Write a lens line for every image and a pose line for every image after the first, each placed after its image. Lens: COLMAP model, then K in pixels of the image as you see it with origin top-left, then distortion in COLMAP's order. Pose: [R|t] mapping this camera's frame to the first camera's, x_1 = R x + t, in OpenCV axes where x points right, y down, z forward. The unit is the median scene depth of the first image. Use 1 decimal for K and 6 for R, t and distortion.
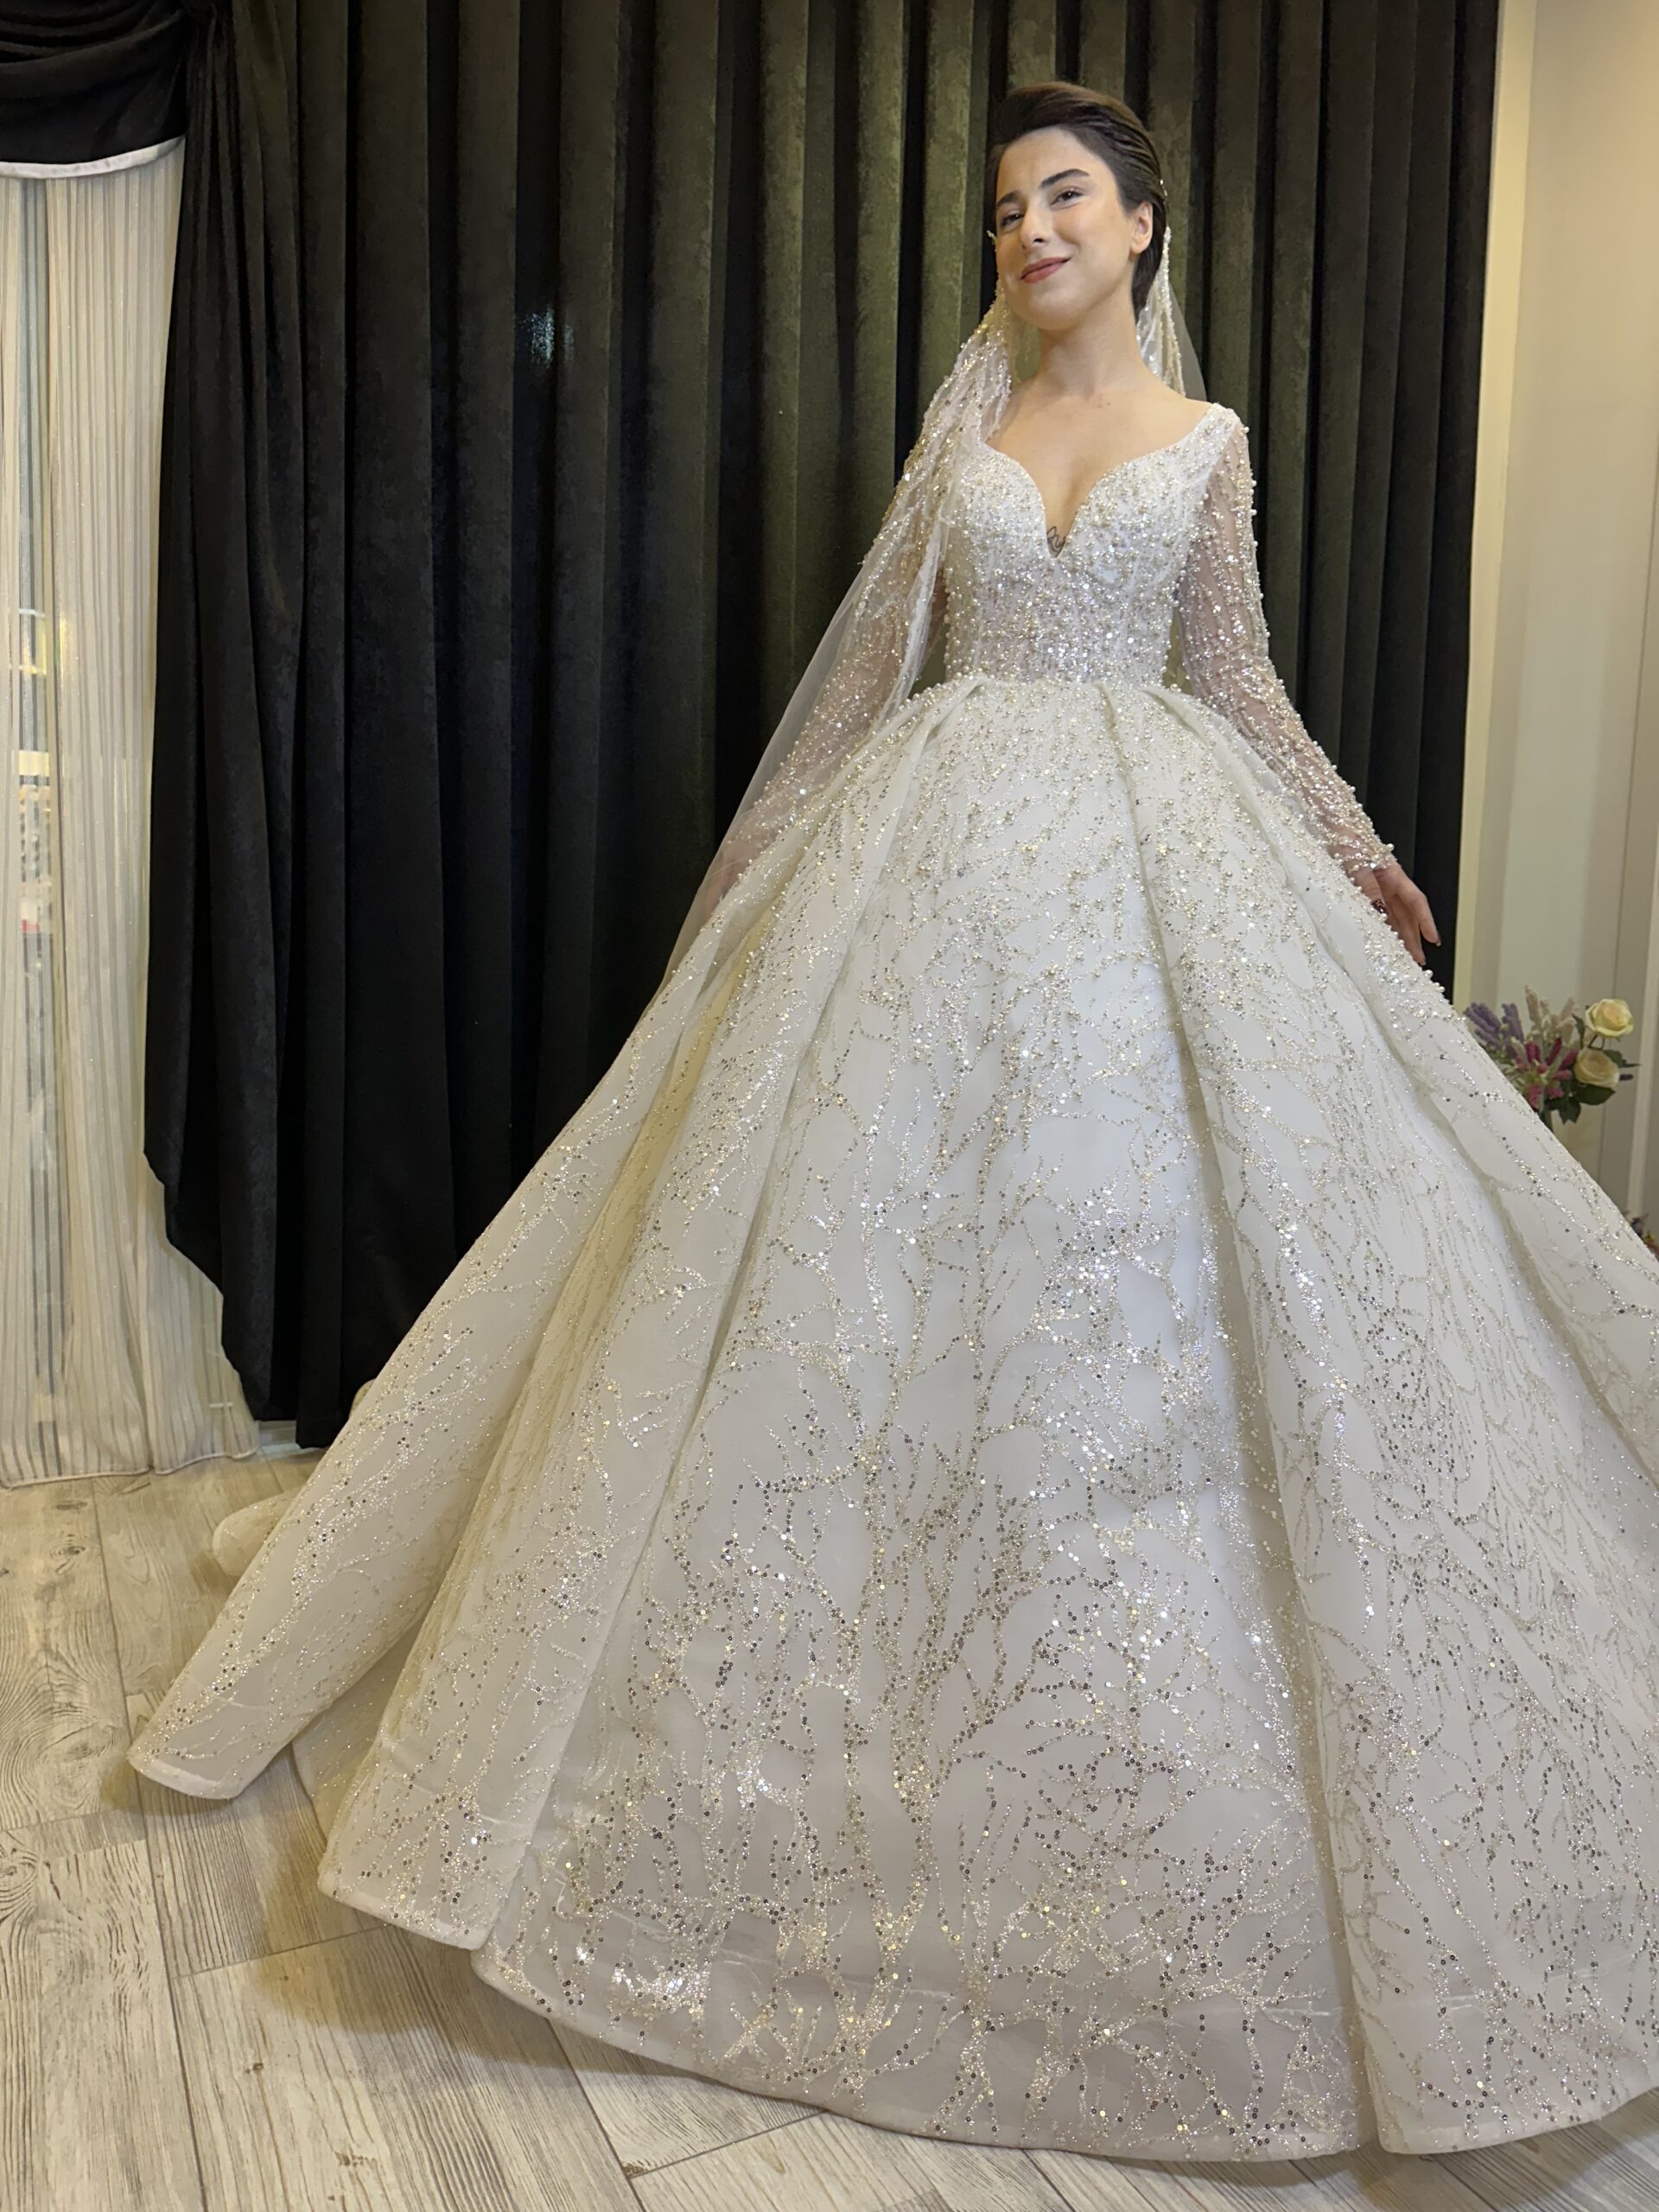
lens RADIAL K [[1566.4, 0, 851.1], [0, 1566.4, 1090.2], [0, 0, 1]] dist [-0.000251, -0.008414]
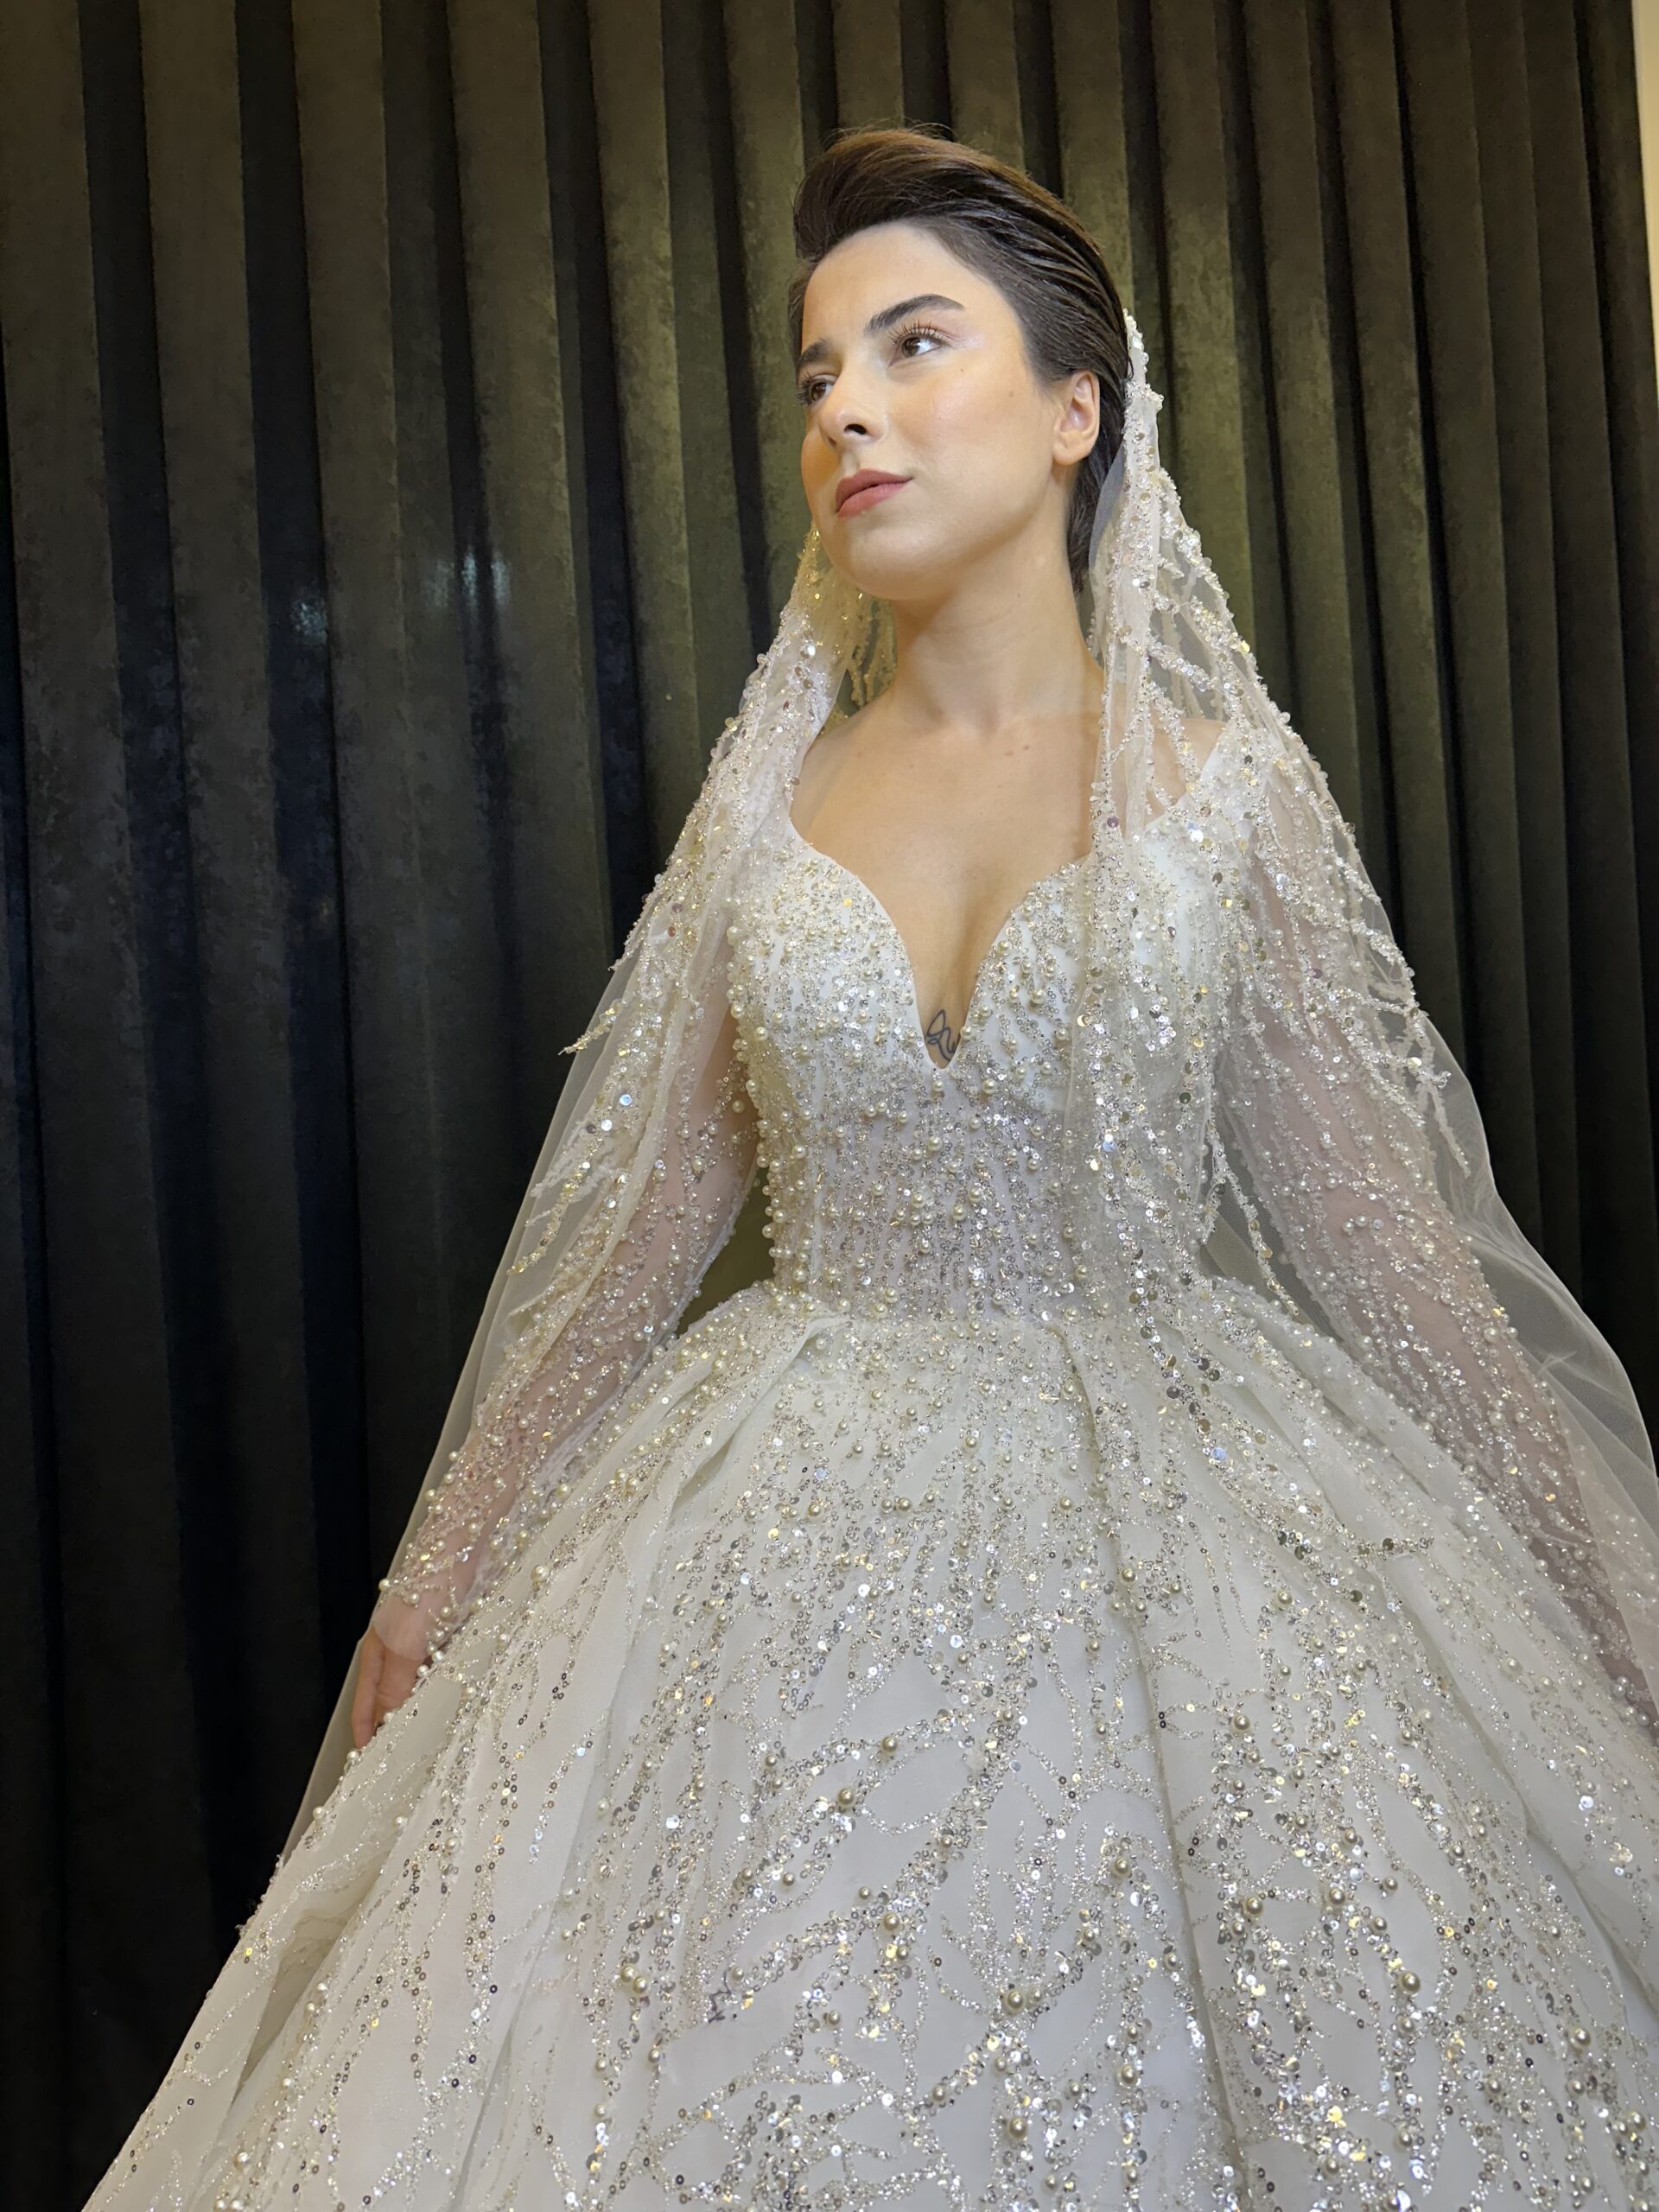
lens RADIAL K [[1566.4, 0, 823.7], [0, 1566.4, 1110.7], [0, 0, 1]] dist [-0.000251, -0.008414]
pose [[0.990093, -0.081756, -0.114155, 0.091254], [0.071324, 0.993140, -0.092660, -0.176890], [0.120947, 0.083600, 0.989132, 0.325889]]
